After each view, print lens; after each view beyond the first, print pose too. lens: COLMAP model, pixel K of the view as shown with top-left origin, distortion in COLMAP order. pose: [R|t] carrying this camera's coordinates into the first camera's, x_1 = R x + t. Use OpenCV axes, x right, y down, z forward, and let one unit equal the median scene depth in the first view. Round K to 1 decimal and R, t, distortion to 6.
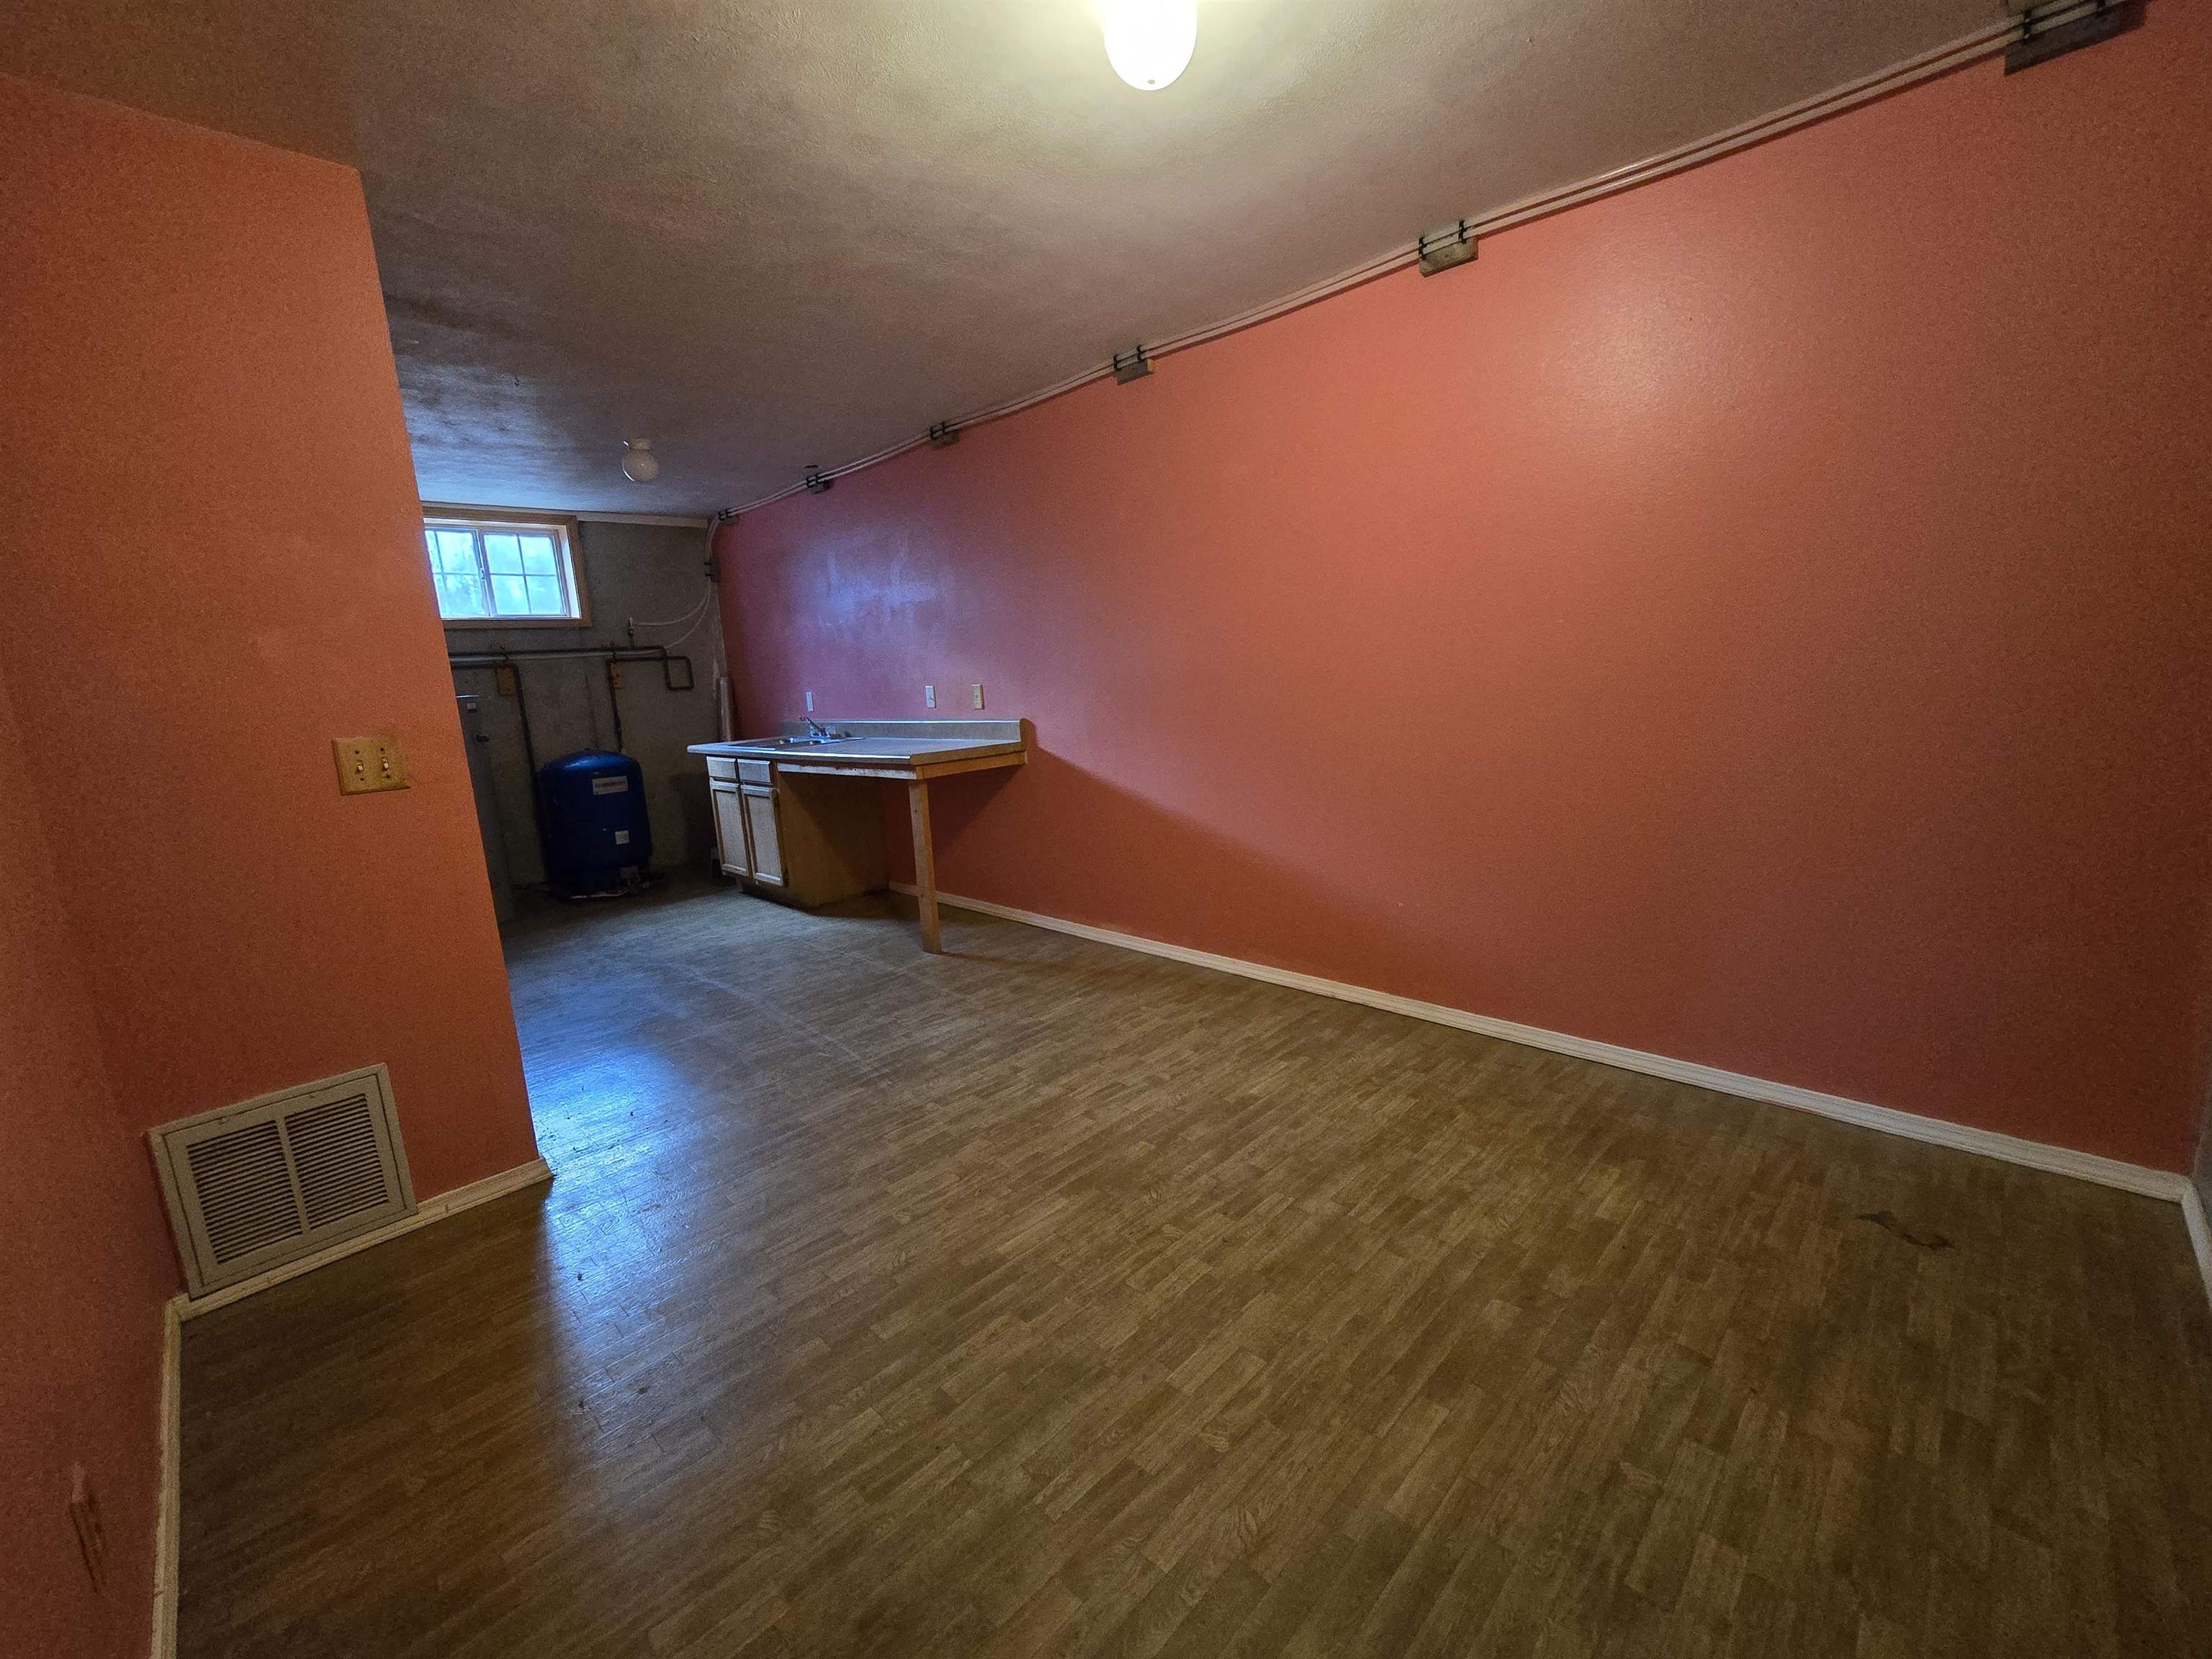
lens RADIAL K [[906.9, 0, 1099.9], [0, 906.9, 826.1], [0, 0, 1]] dist [-0.000856, 0.001557]
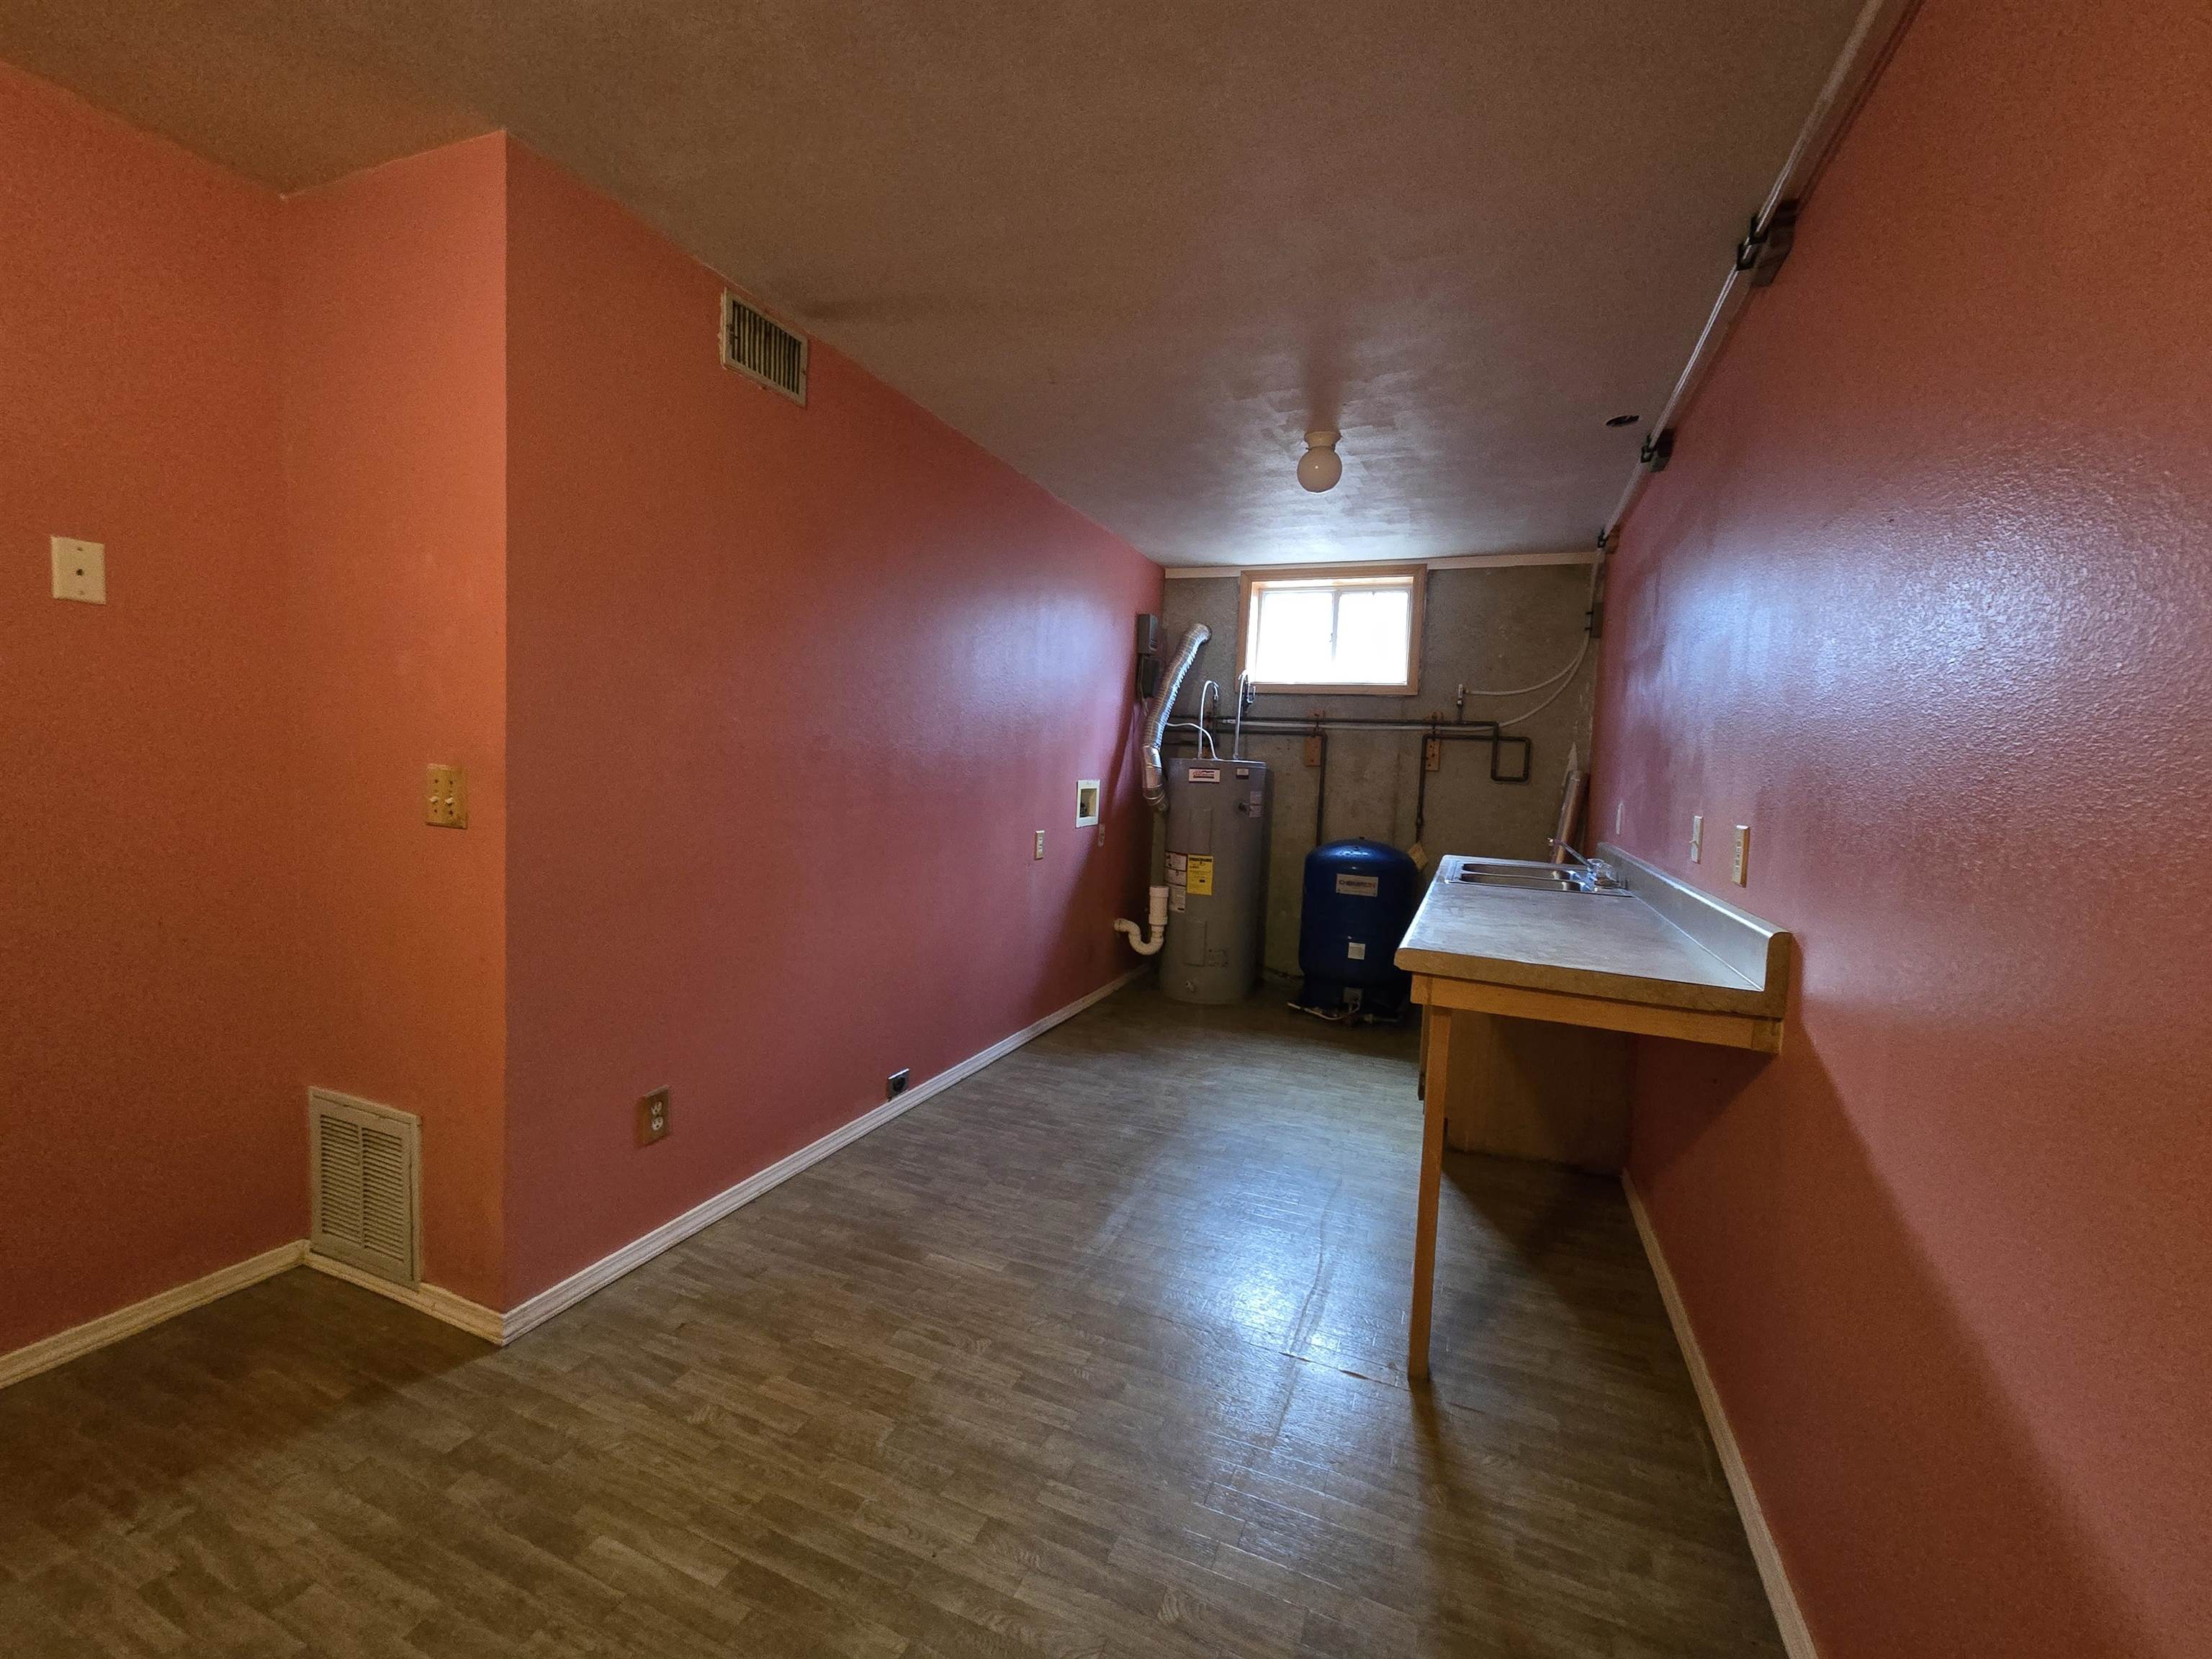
lens RADIAL K [[906.9, 0, 1113.3], [0, 906.9, 820.0], [0, 0, 1]] dist [-0.000856, 0.001557]
pose [[0.386597, 0.140255, -0.911521, 0.103092], [-0.231901, 0.971396, 0.051113, -0.090141], [0.892617, 0.191622, 0.408064, 0.453209]]
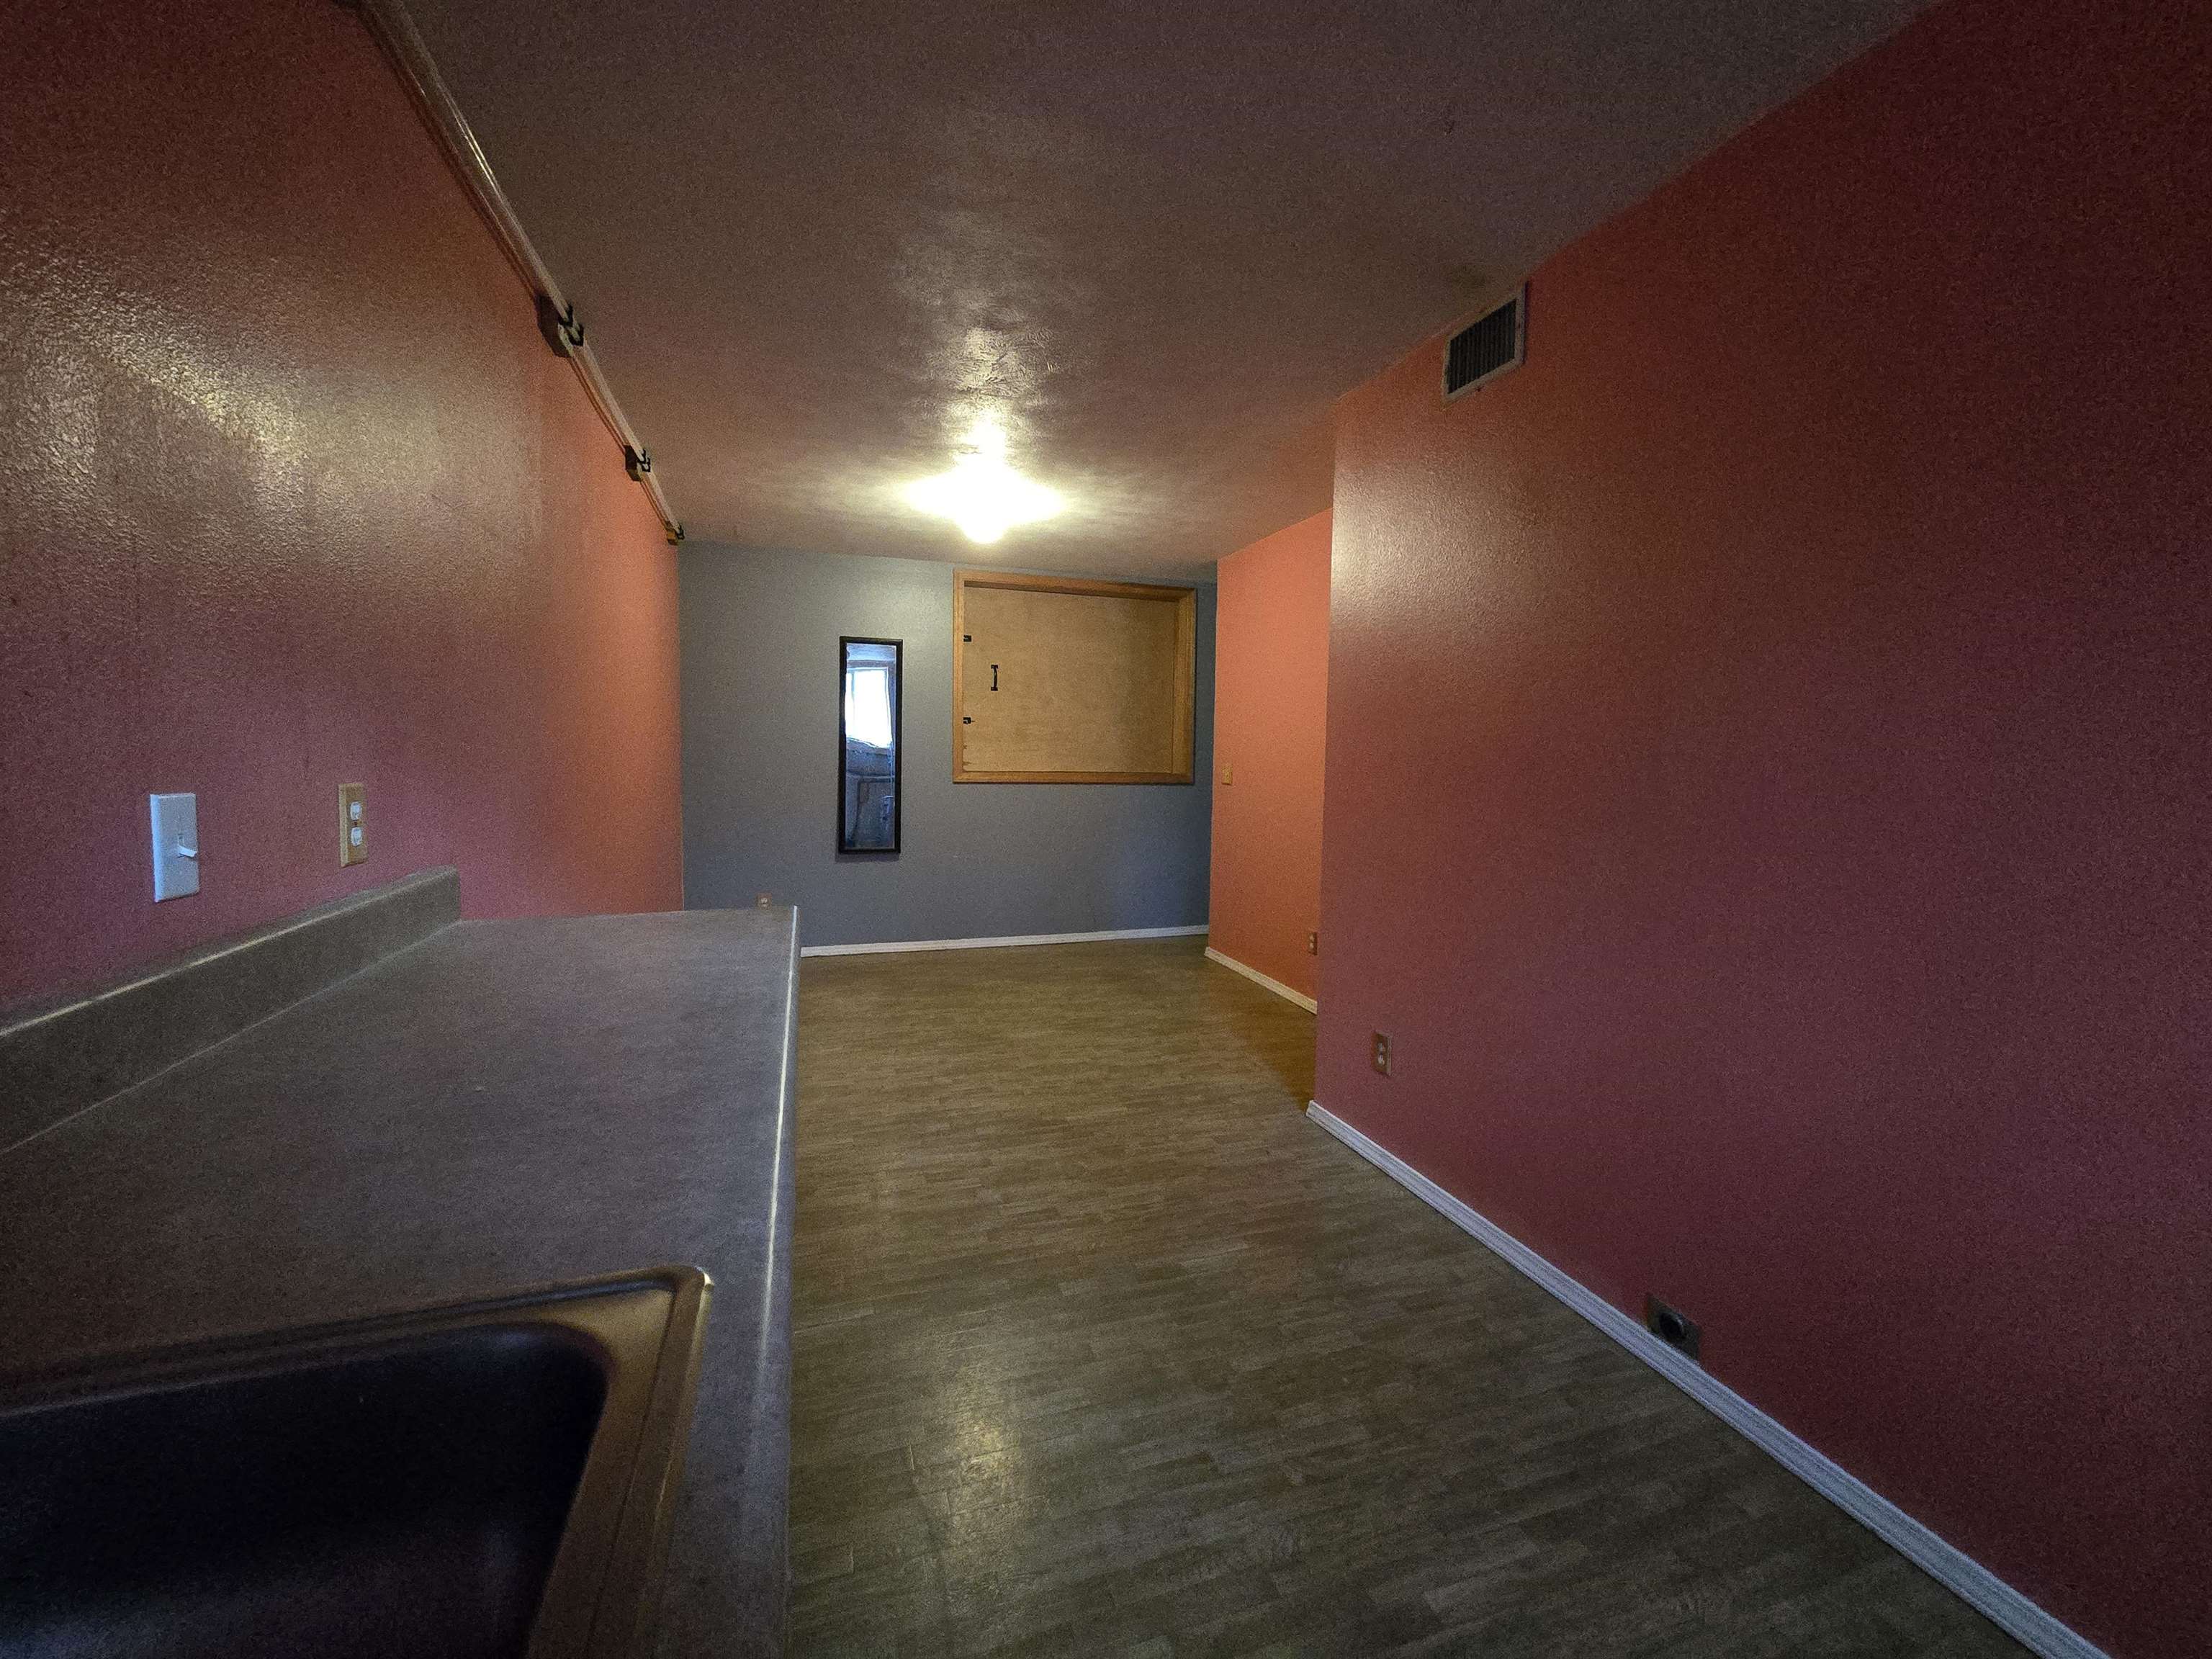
lens RADIAL K [[906.9, 0, 1100.6], [0, 906.9, 824.2], [0, 0, 1]] dist [-0.000856, 0.001557]
pose [[-0.895333, 0.008041, 0.445324, -0.402220], [0.115386, 0.969890, 0.214474, -0.142946], [-0.430191, 0.243410, -0.869303, 0.927590]]
